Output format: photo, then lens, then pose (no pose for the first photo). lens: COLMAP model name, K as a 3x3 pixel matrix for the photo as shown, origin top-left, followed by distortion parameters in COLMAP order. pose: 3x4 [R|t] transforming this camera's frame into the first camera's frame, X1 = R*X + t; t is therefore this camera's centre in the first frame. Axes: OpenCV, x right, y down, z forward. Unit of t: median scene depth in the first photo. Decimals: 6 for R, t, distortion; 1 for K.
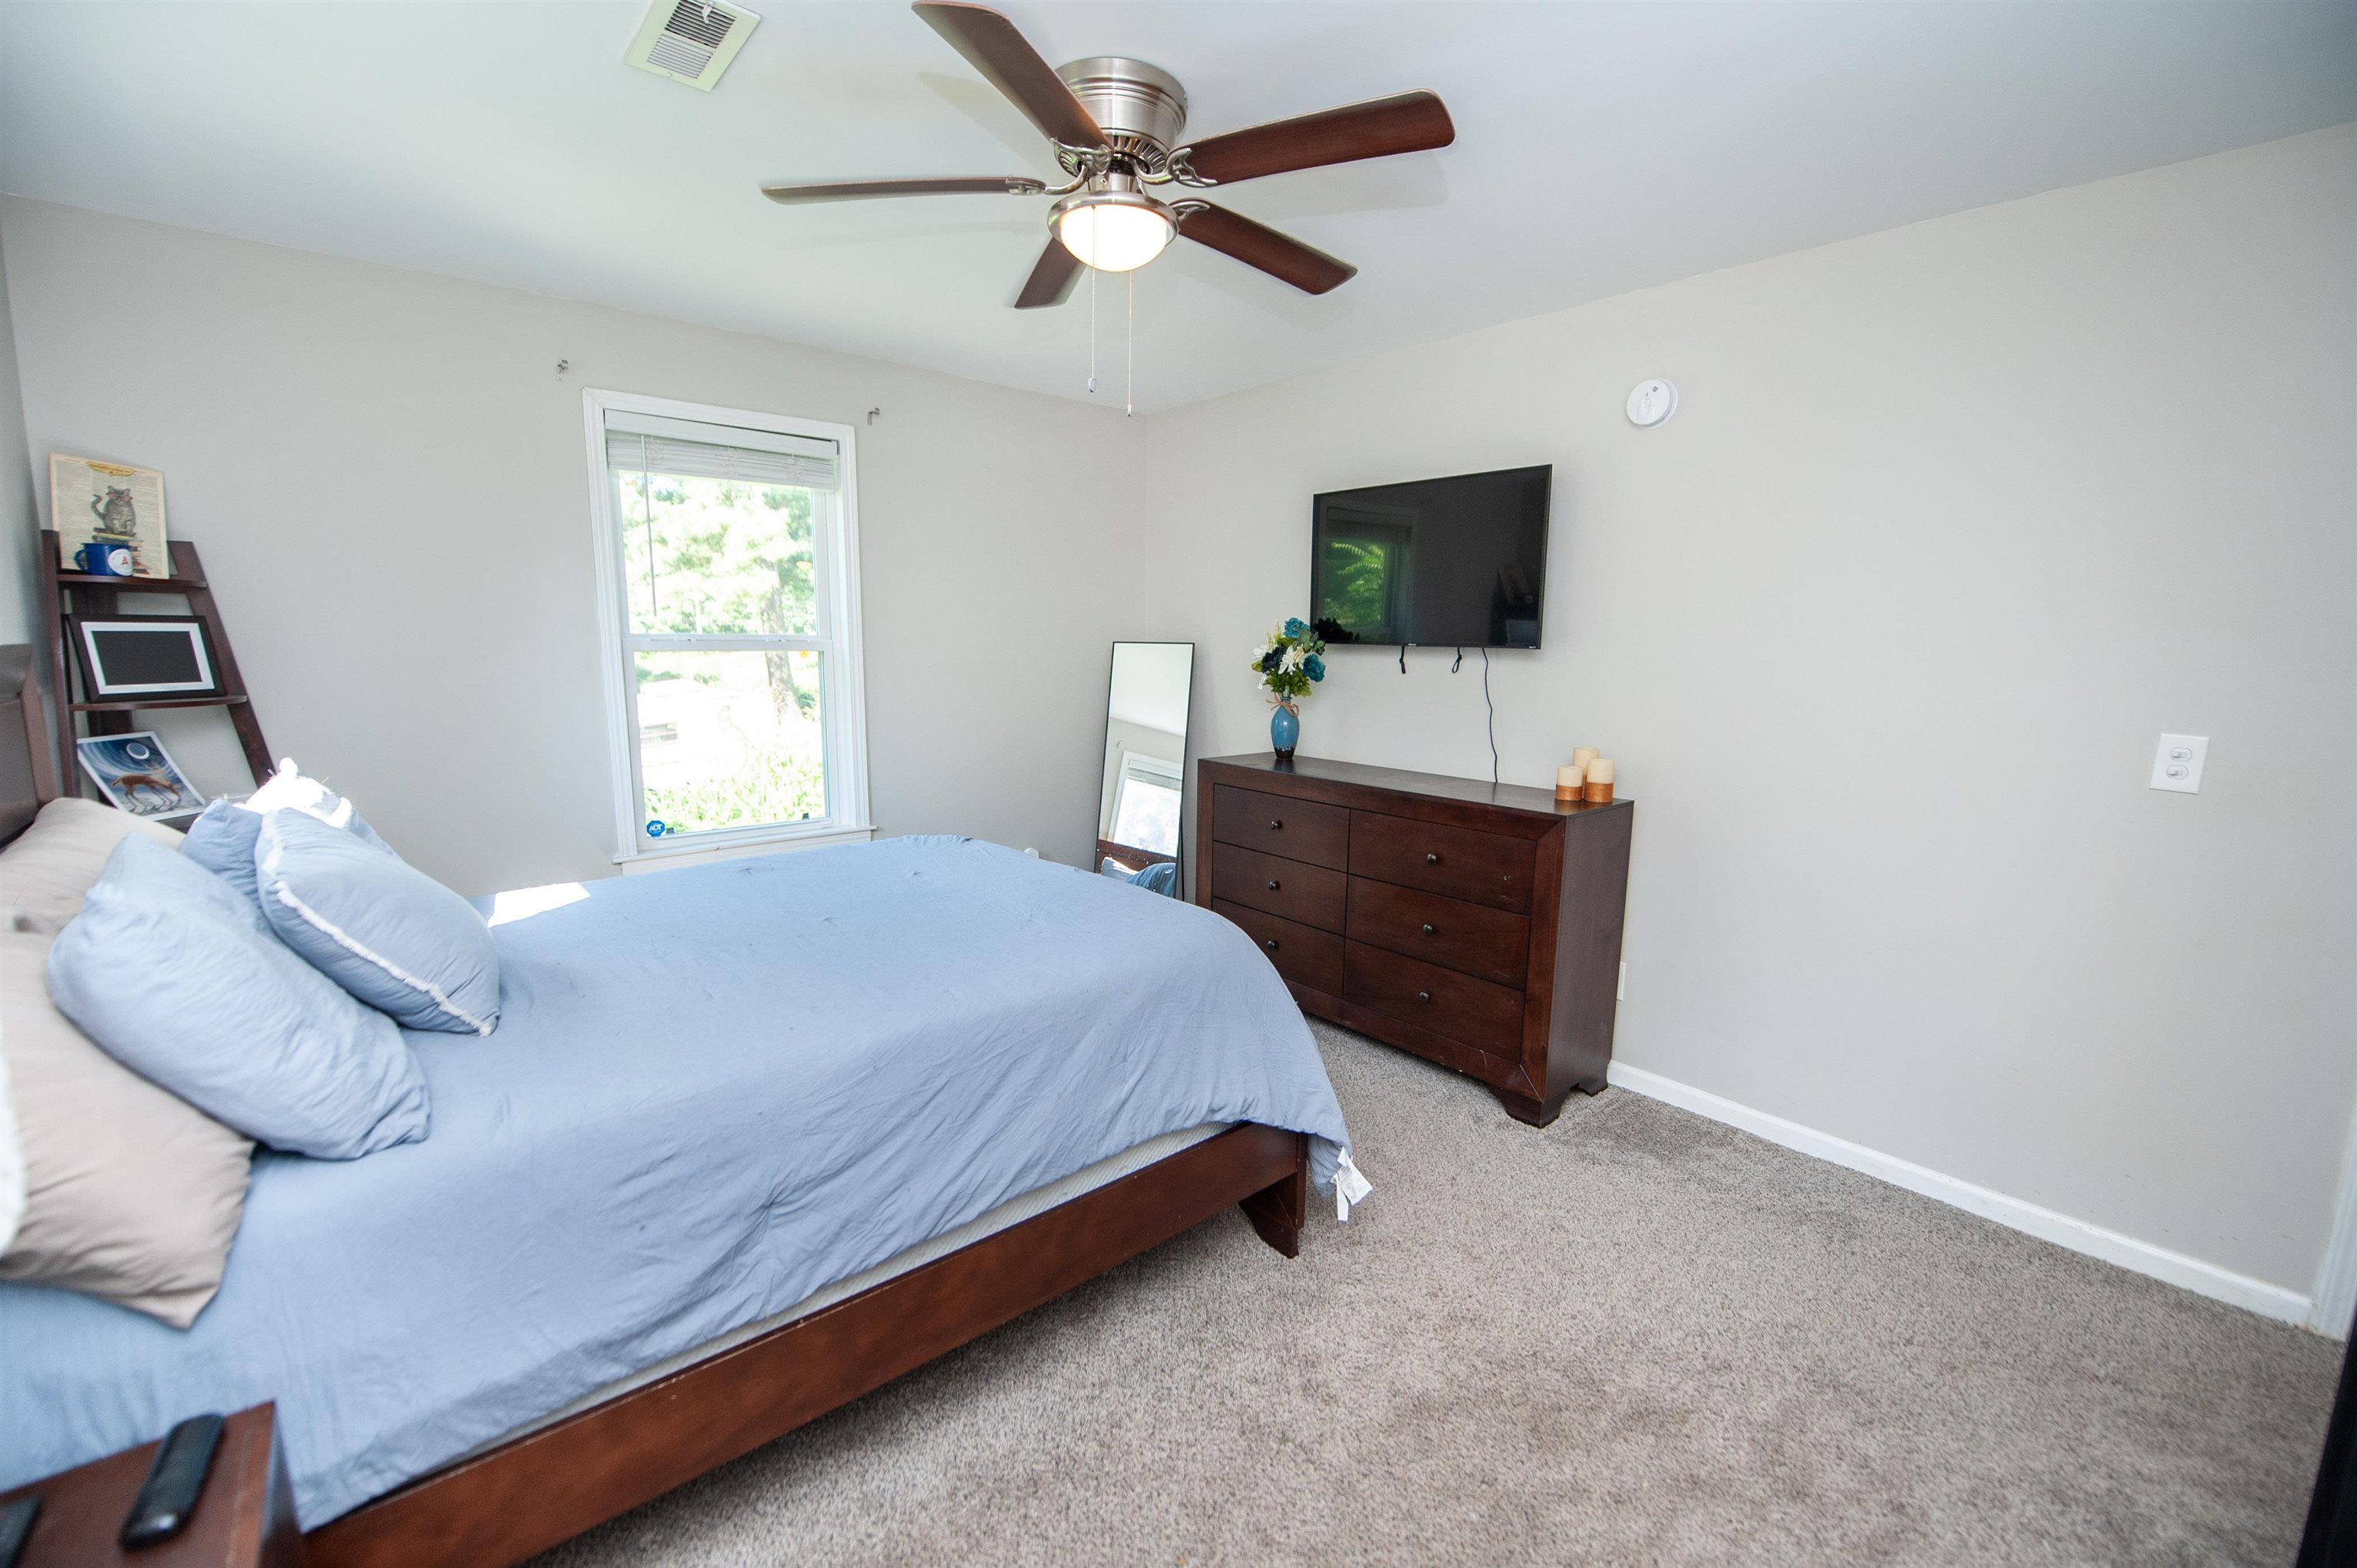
lens RADIAL K [[954.2, 0, 1176.5], [0, 954.2, 790.5], [0, 0, 1]] dist [-0.015088, -0.004387]
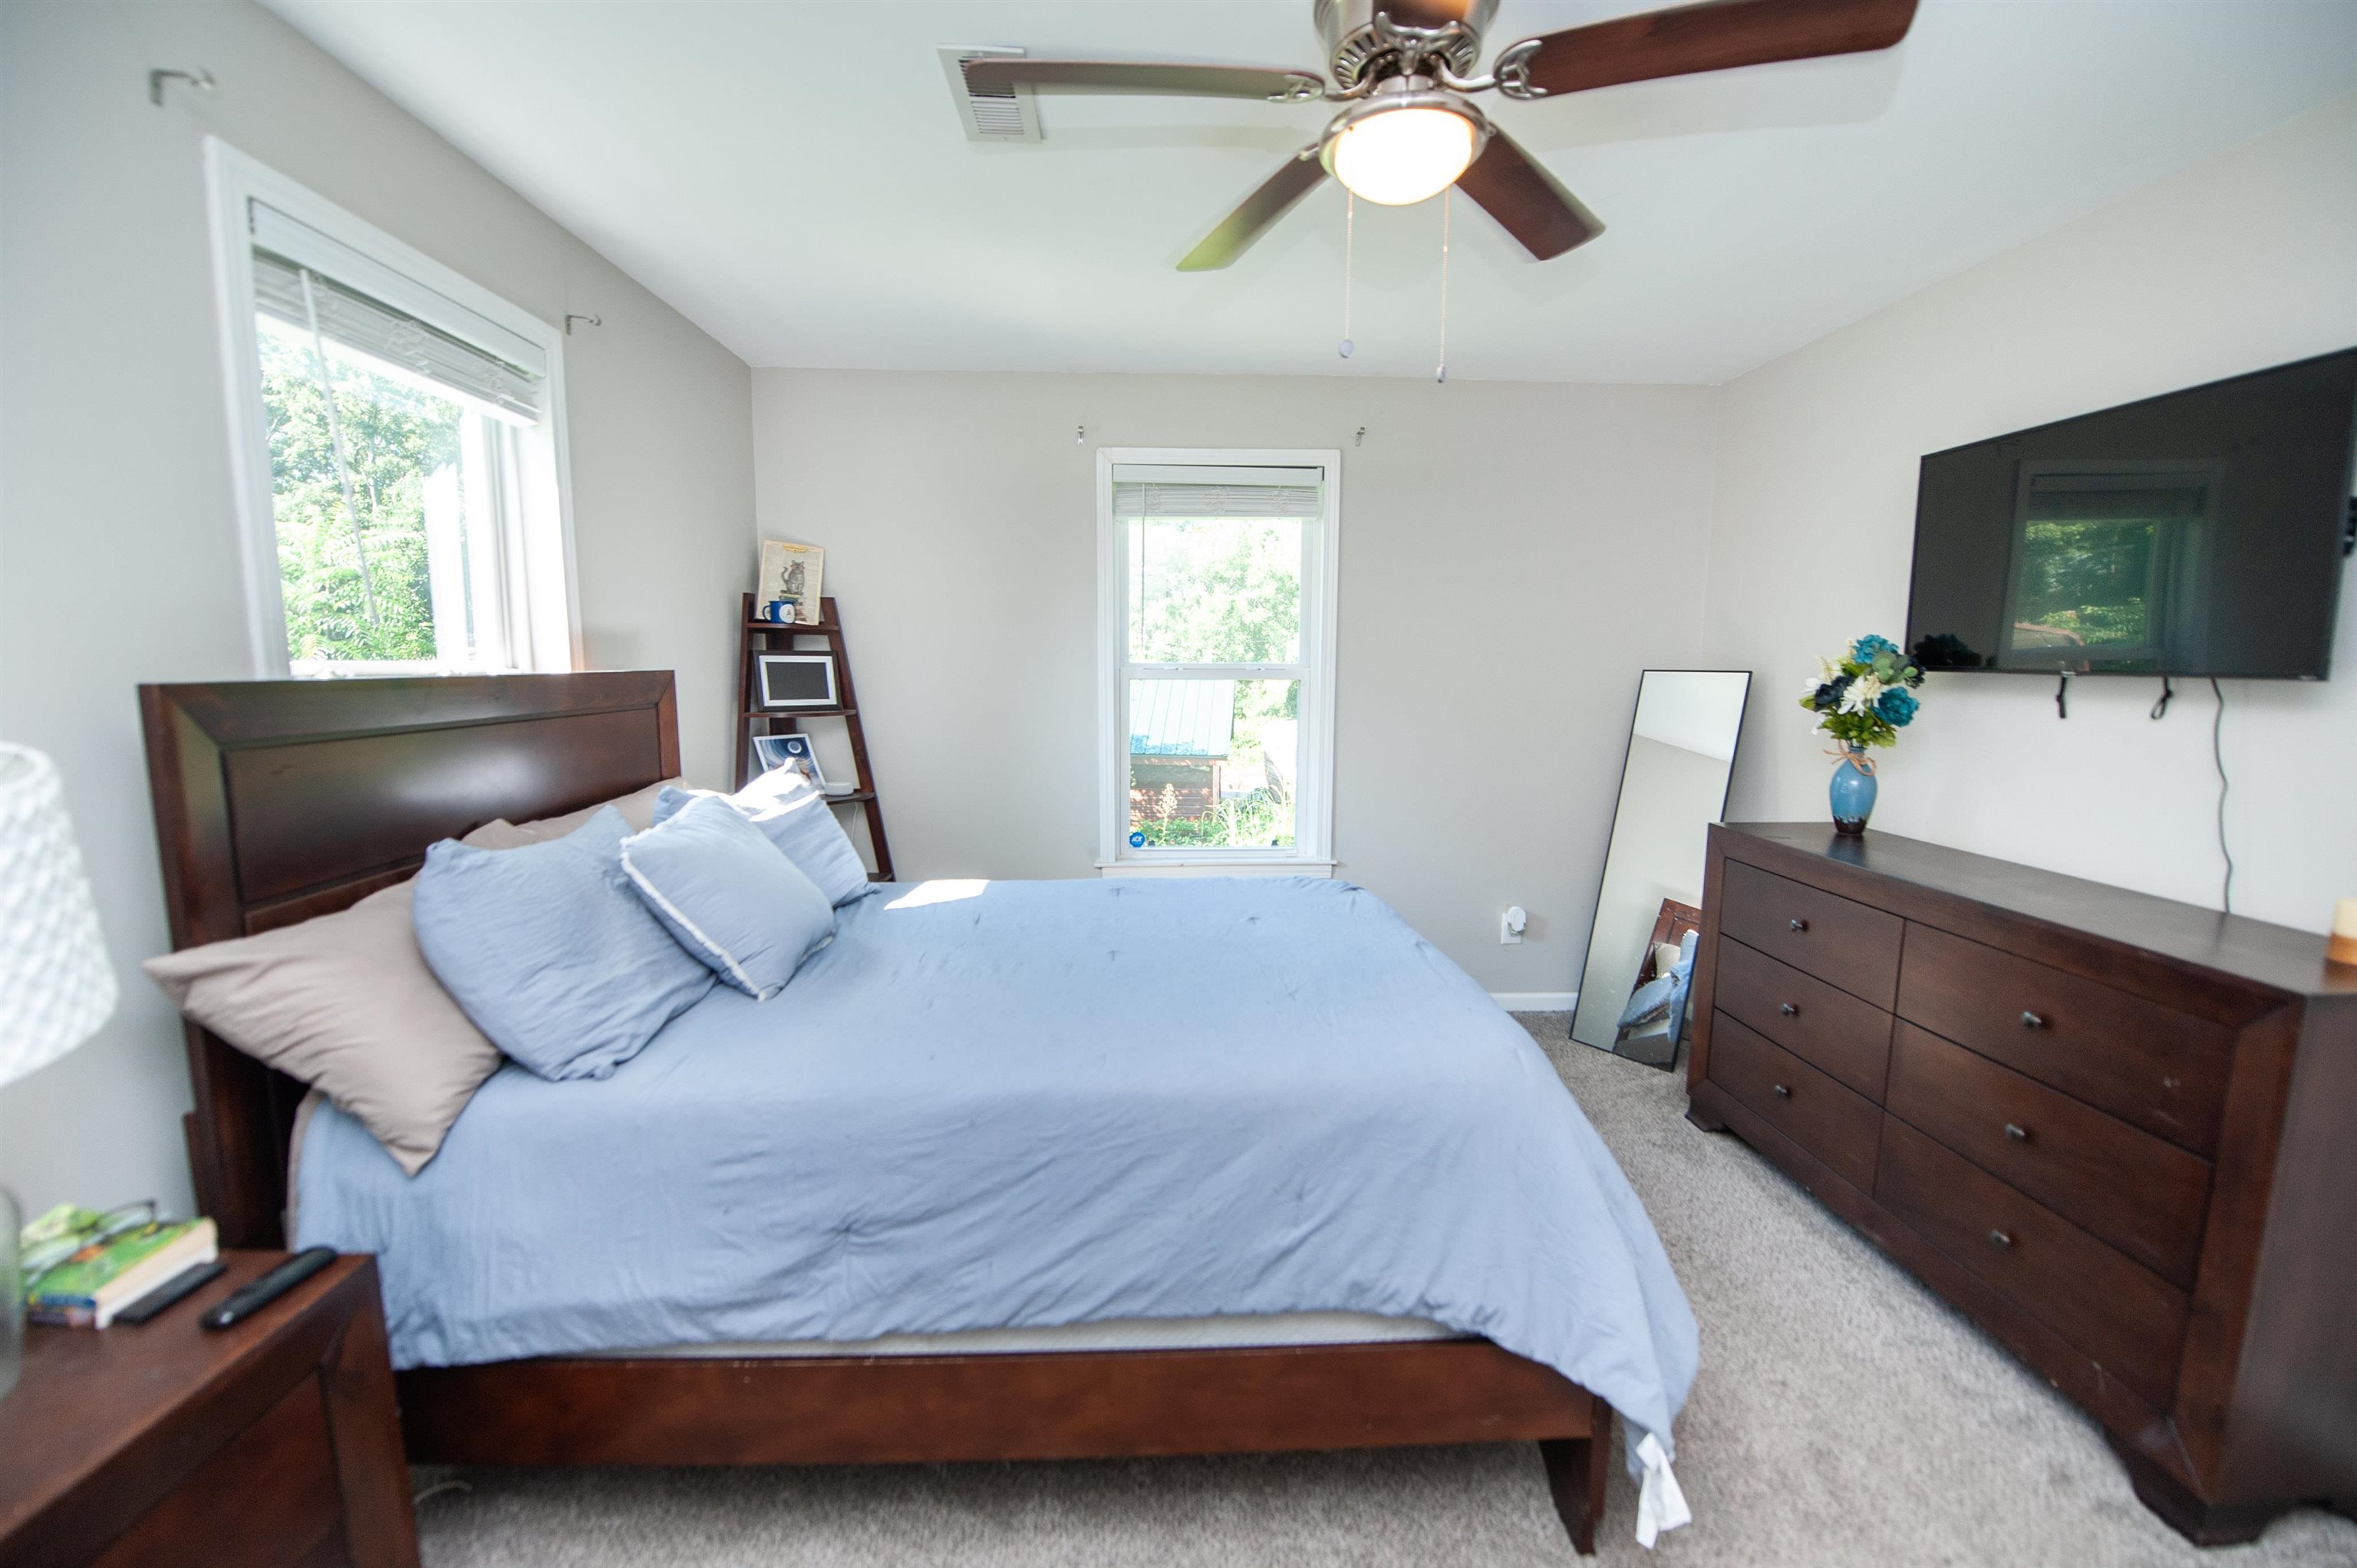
lens RADIAL K [[955.1, 0, 1187.0], [0, 955.1, 793.7], [0, 0, 1]] dist [-0.013160, -0.004916]
pose [[0.788509, 0.074275, -0.610522, 0.254255], [-0.091556, 0.995796, 0.002899, -0.032937], [0.608170, 0.053611, 0.791994, 0.237390]]
